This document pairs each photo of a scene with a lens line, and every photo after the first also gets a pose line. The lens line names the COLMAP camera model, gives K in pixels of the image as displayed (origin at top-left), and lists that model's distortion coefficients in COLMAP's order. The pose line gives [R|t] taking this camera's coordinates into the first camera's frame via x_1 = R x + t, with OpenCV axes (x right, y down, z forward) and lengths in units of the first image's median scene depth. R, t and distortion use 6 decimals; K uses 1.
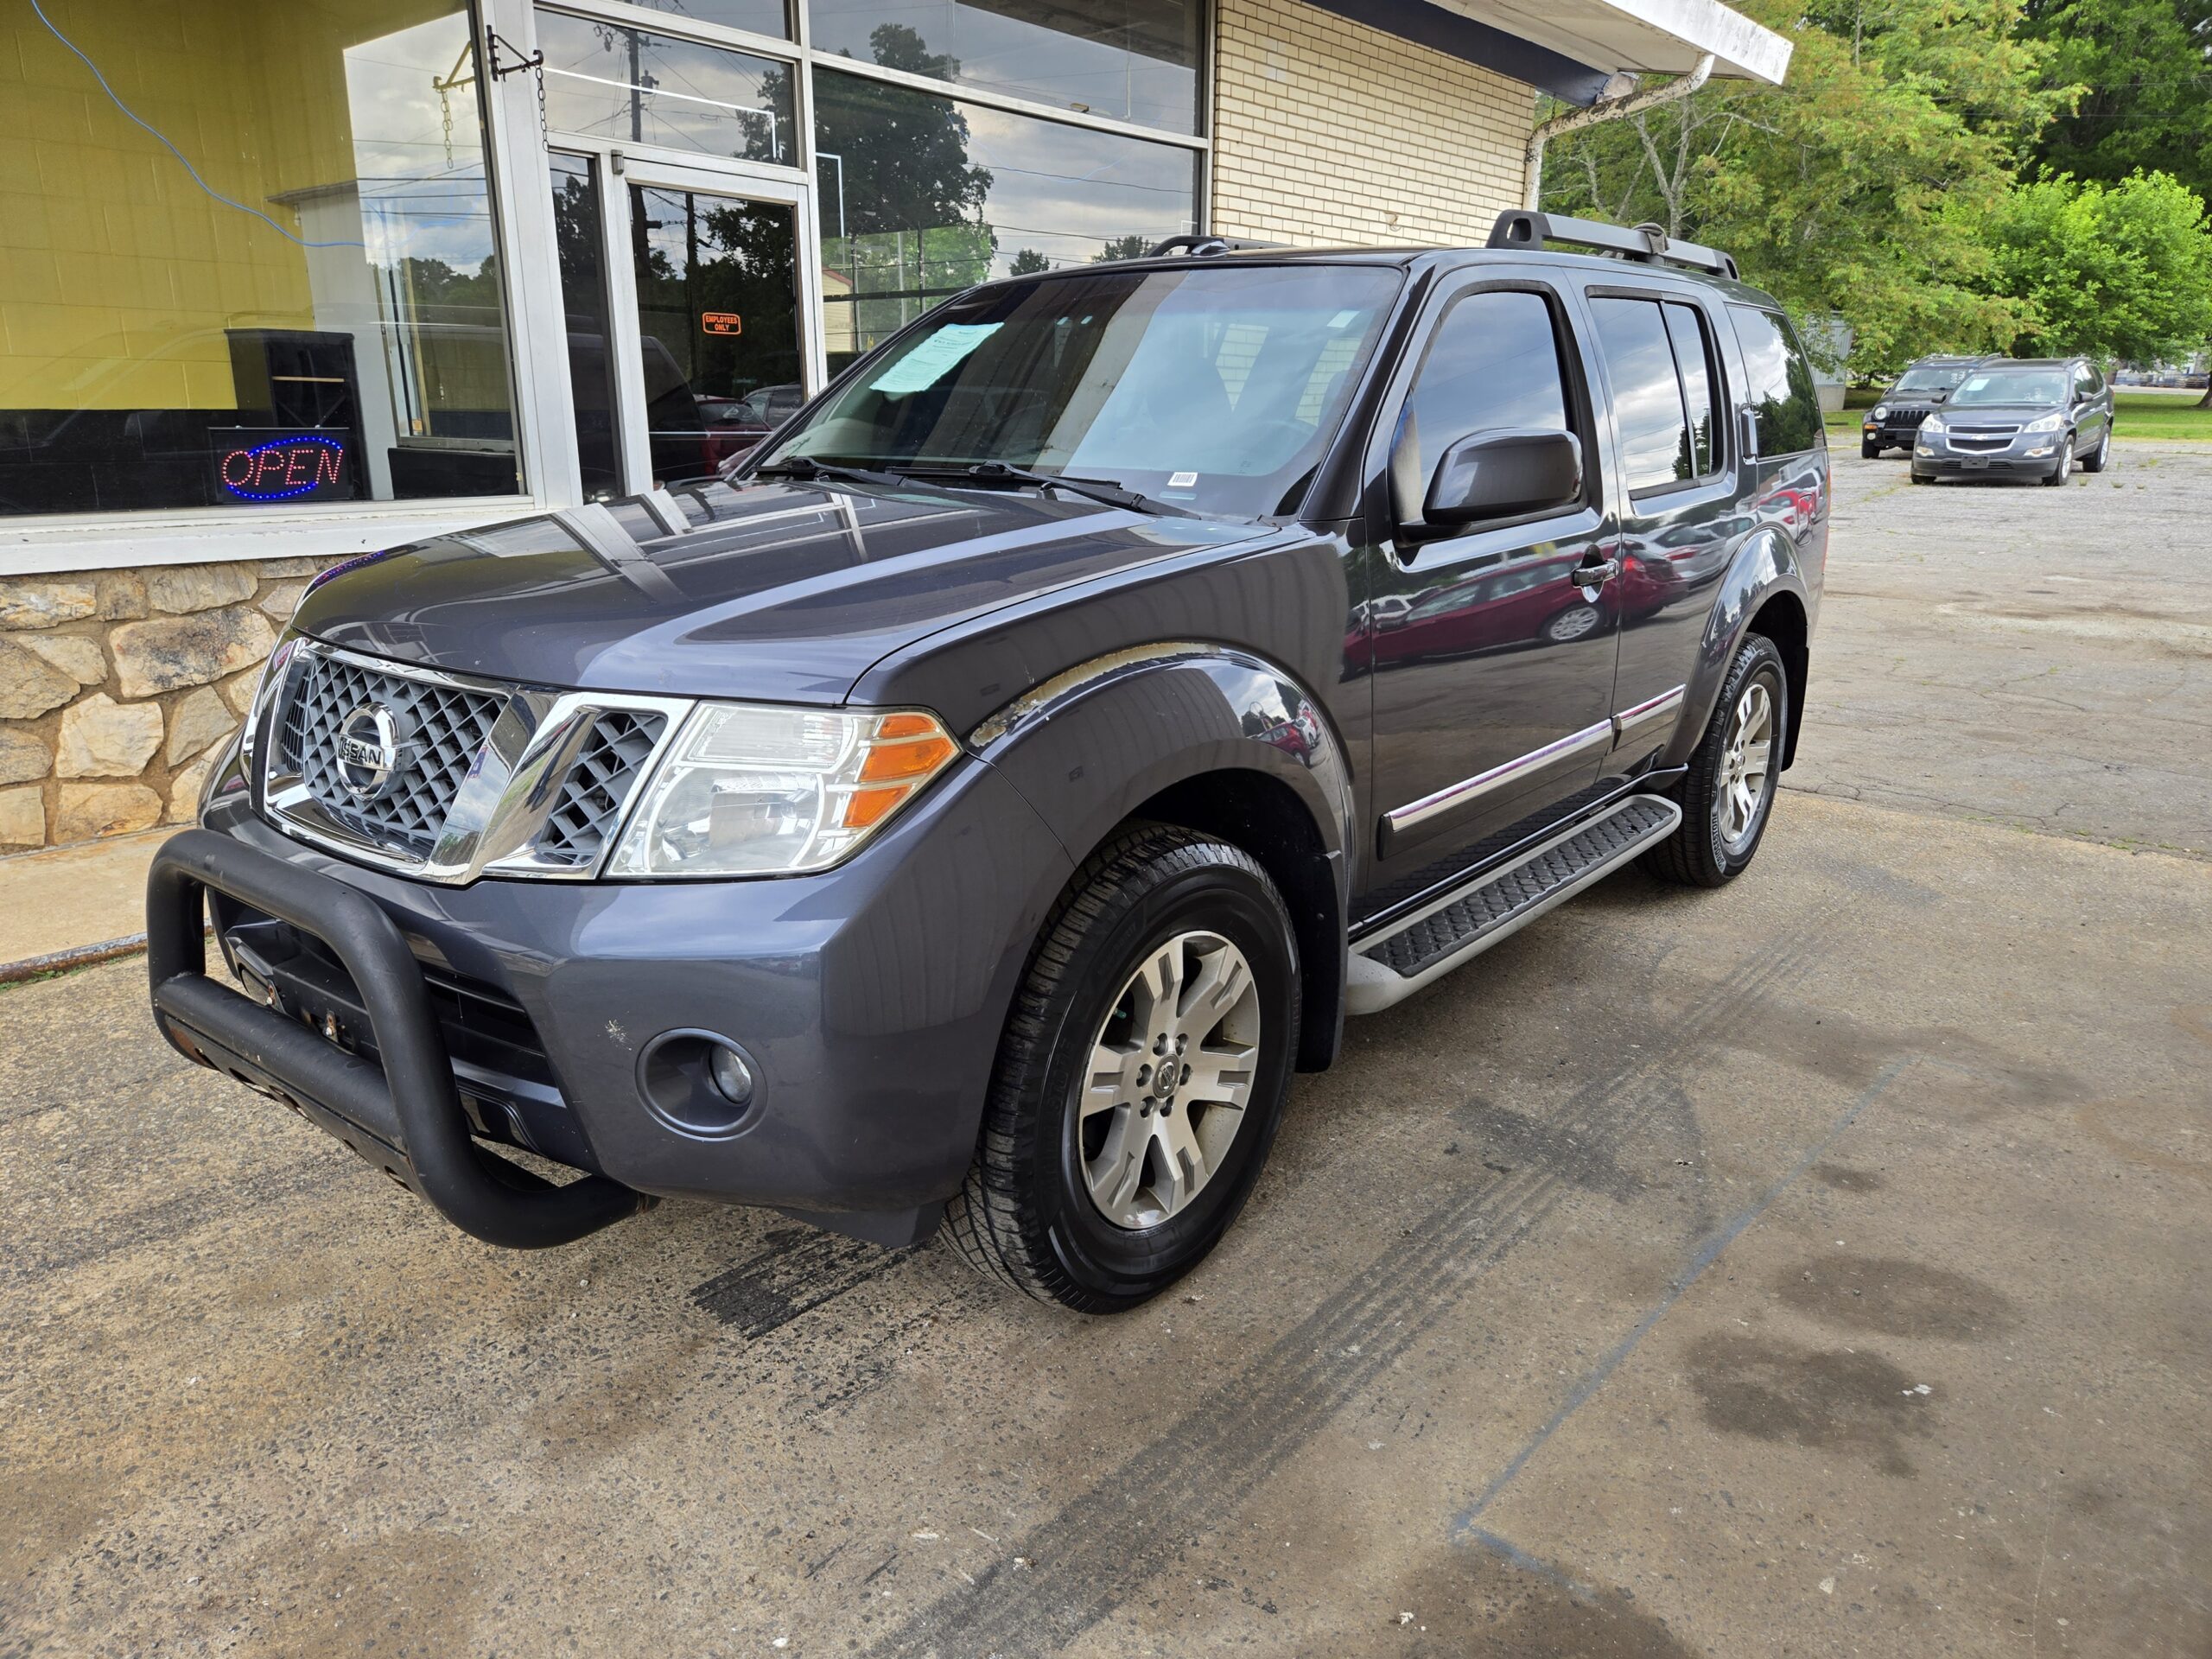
lens RADIAL K [[1518.9, 0, 1108.6], [0, 1518.9, 824.1], [0, 0, 1]] dist [0.059853, -0.058471]
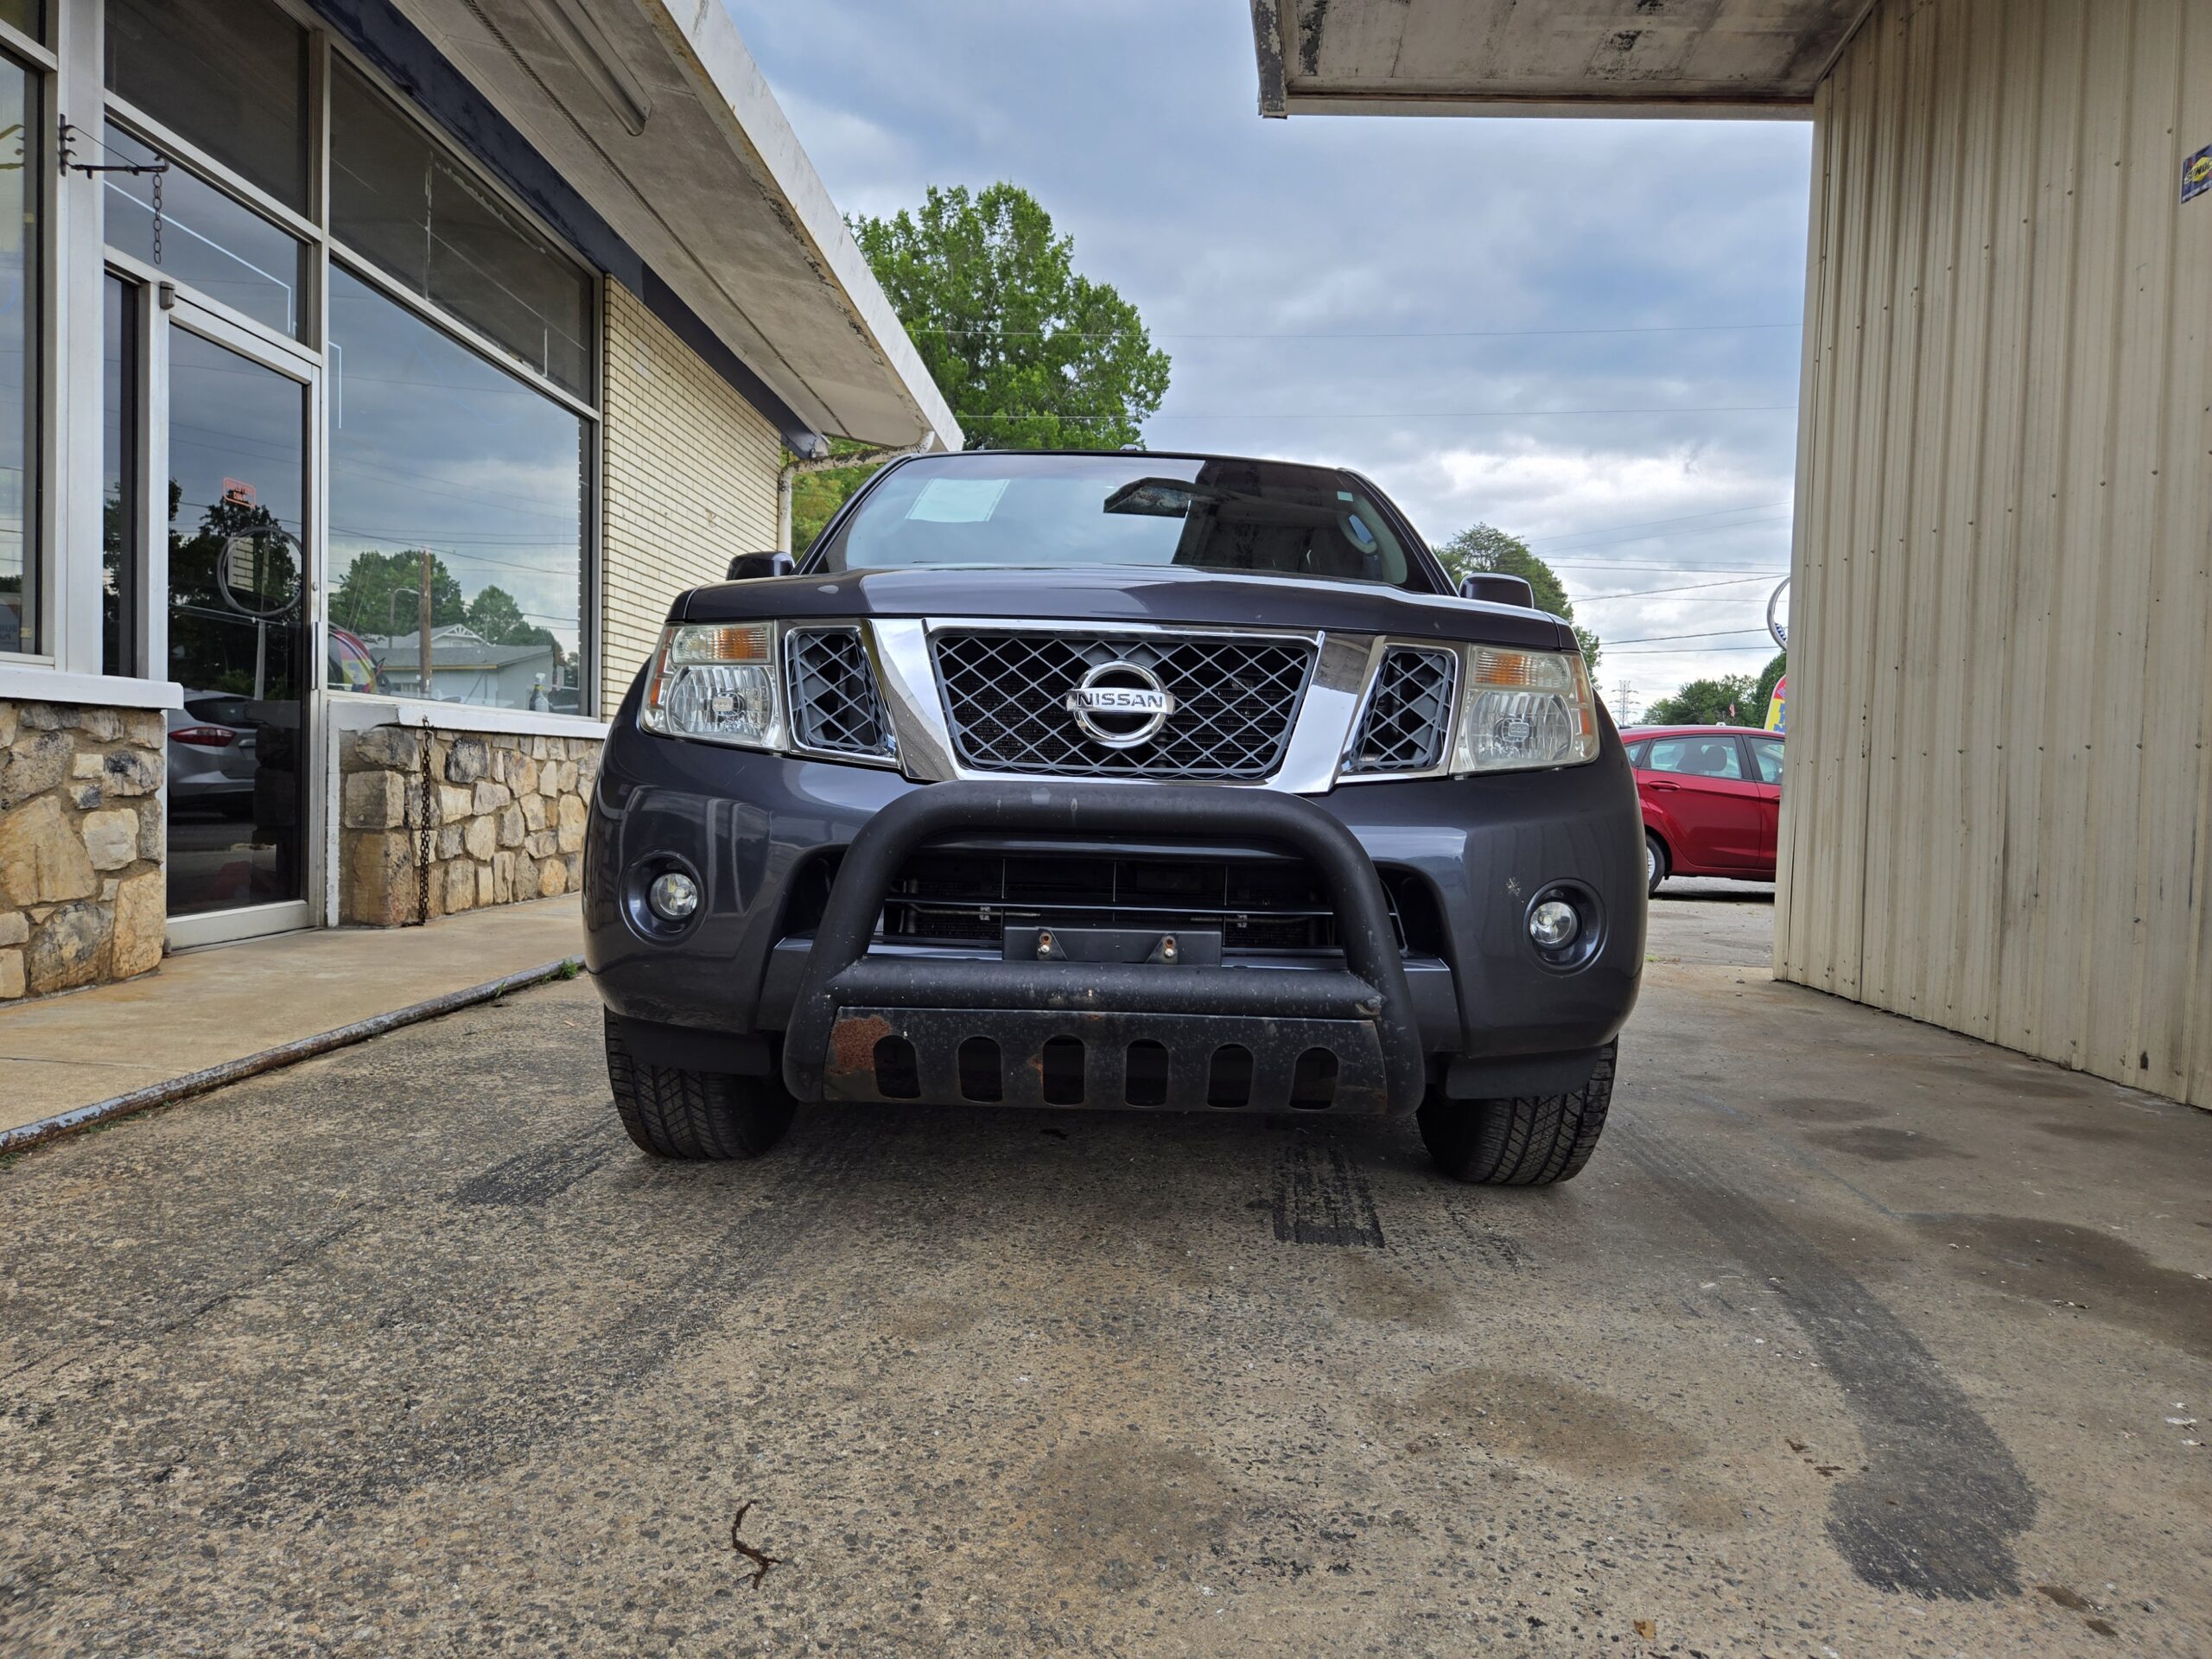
lens RADIAL K [[1518.9, 0, 1104.1], [0, 1518.9, 839.3], [0, 0, 1]] dist [0.059853, -0.058471]
pose [[0.774392, -0.005985, 0.632678, -0.982077], [0.147964, 0.973940, -0.171894, 0.190902], [-0.615161, 0.226727, 0.755097, 0.208288]]
